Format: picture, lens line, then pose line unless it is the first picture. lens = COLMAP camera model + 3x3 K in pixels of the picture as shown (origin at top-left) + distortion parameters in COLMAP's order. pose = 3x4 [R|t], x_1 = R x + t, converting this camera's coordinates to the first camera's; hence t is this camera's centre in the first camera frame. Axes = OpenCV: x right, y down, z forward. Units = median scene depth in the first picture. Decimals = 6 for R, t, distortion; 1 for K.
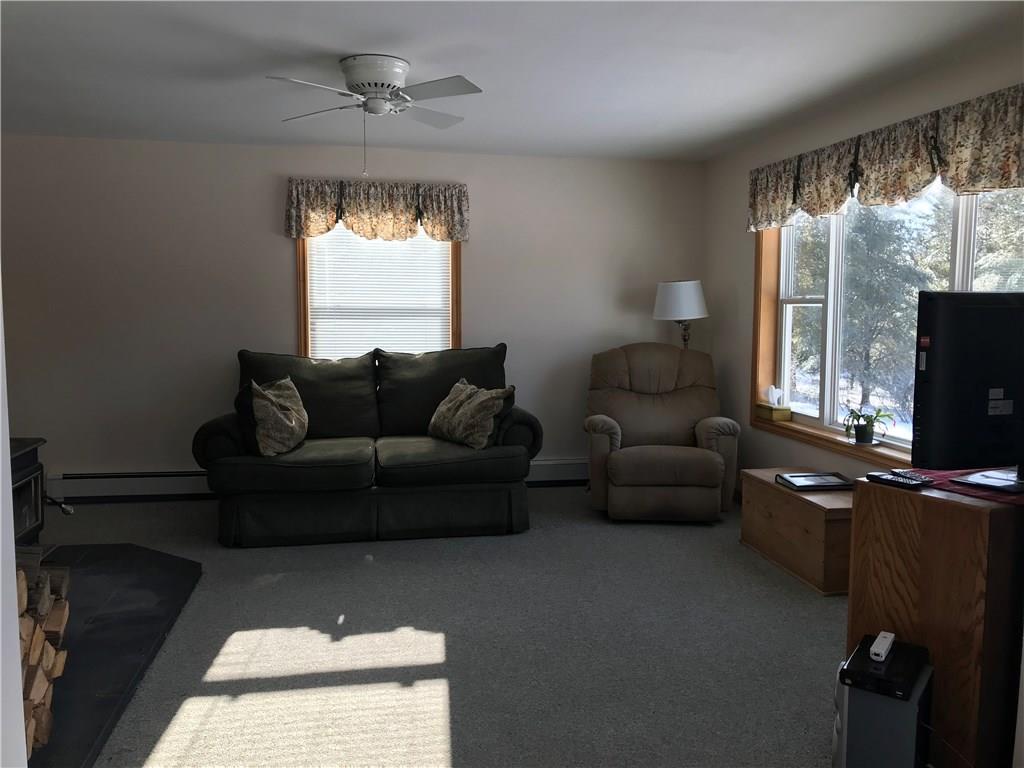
lens RADIAL K [[831.1, 0, 512.0], [0, 831.1, 384.0], [0, 0, 1]] dist [0.041189, -0.004642]
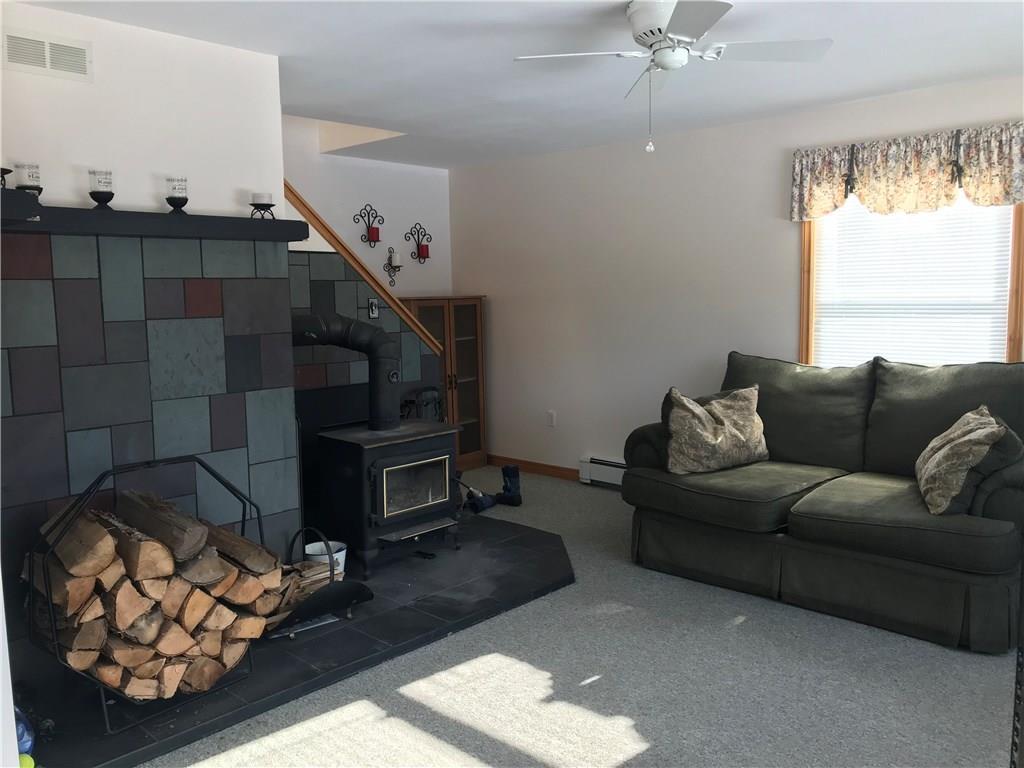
lens RADIAL K [[831.1, 0, 512.0], [0, 831.1, 384.0], [0, 0, 1]] dist [0.041189, -0.004642]
pose [[0.597309, 0.074393, -0.798554, 0.256900], [-0.058659, 0.997074, 0.049010, -0.035716], [0.799864, 0.017568, 0.599925, 0.265120]]
